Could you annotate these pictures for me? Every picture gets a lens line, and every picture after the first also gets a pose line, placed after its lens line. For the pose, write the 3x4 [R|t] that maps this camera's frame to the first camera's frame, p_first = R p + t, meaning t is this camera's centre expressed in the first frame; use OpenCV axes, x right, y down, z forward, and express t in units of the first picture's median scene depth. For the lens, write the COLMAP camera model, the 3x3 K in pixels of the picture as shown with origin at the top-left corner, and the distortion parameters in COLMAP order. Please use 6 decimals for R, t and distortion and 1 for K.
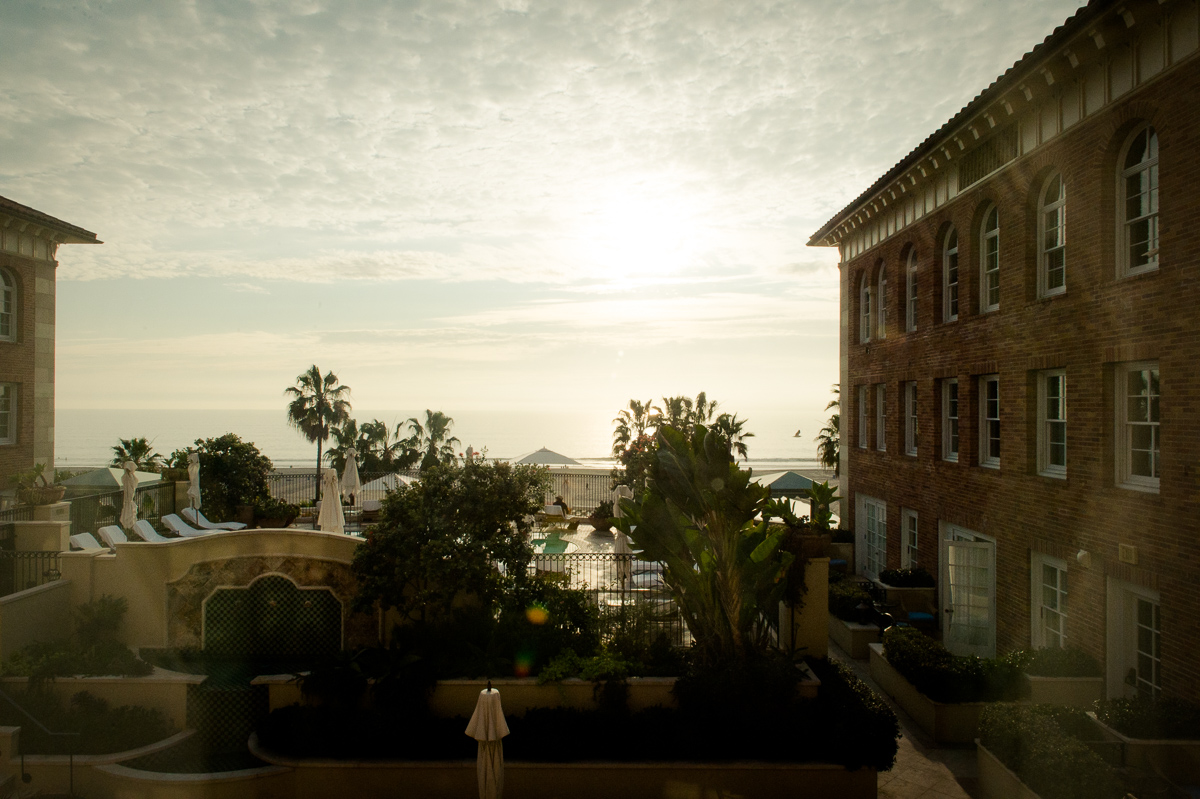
lens RADIAL K [[808.9, 0, 600.0], [0, 808.9, 399.5], [0, 0, 1]] dist [-0.004544, -0.000631]
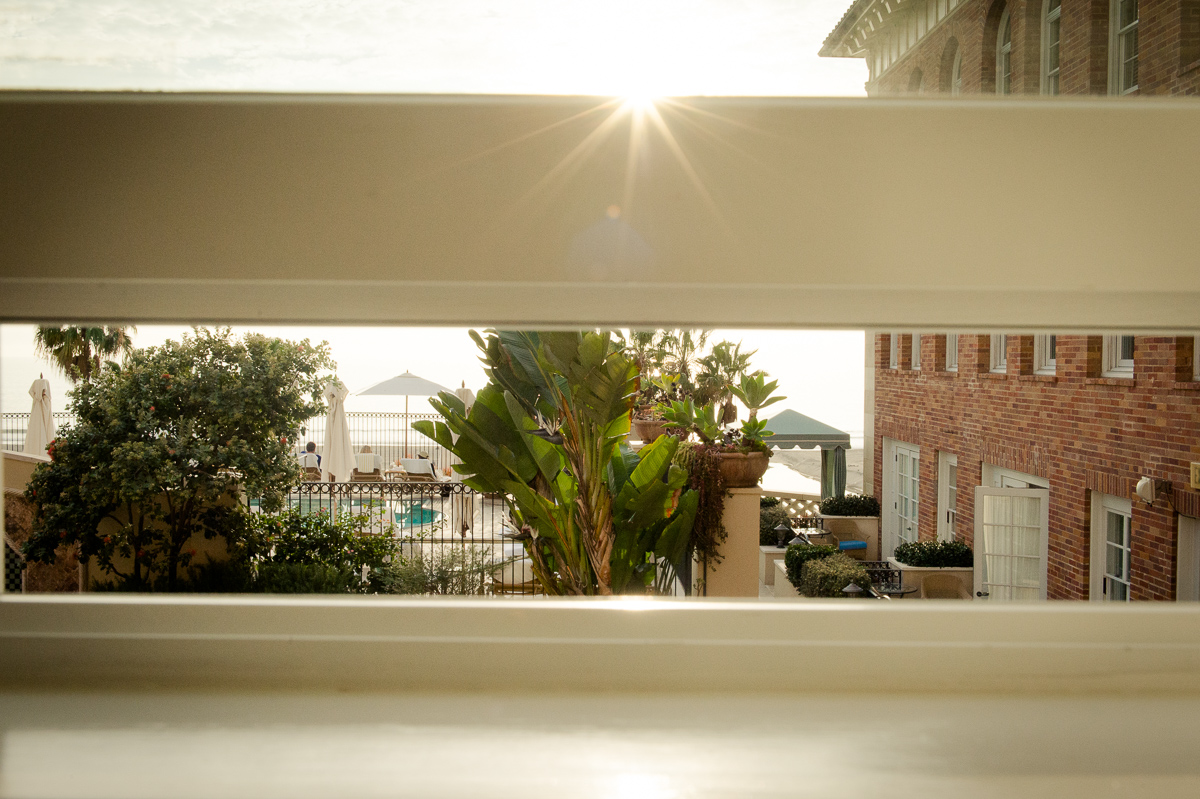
lens RADIAL K [[1287.3, 0, 600.0], [0, 1287.3, 399.5], [0, 0, 1]] dist [-0.005407, -0.011945]
pose [[0.999908, 0.003968, 0.012962, 0.115032], [-0.004436, 0.999331, 0.036289, 0.071944], [-0.012810, -0.036343, 0.999257, -0.033864]]
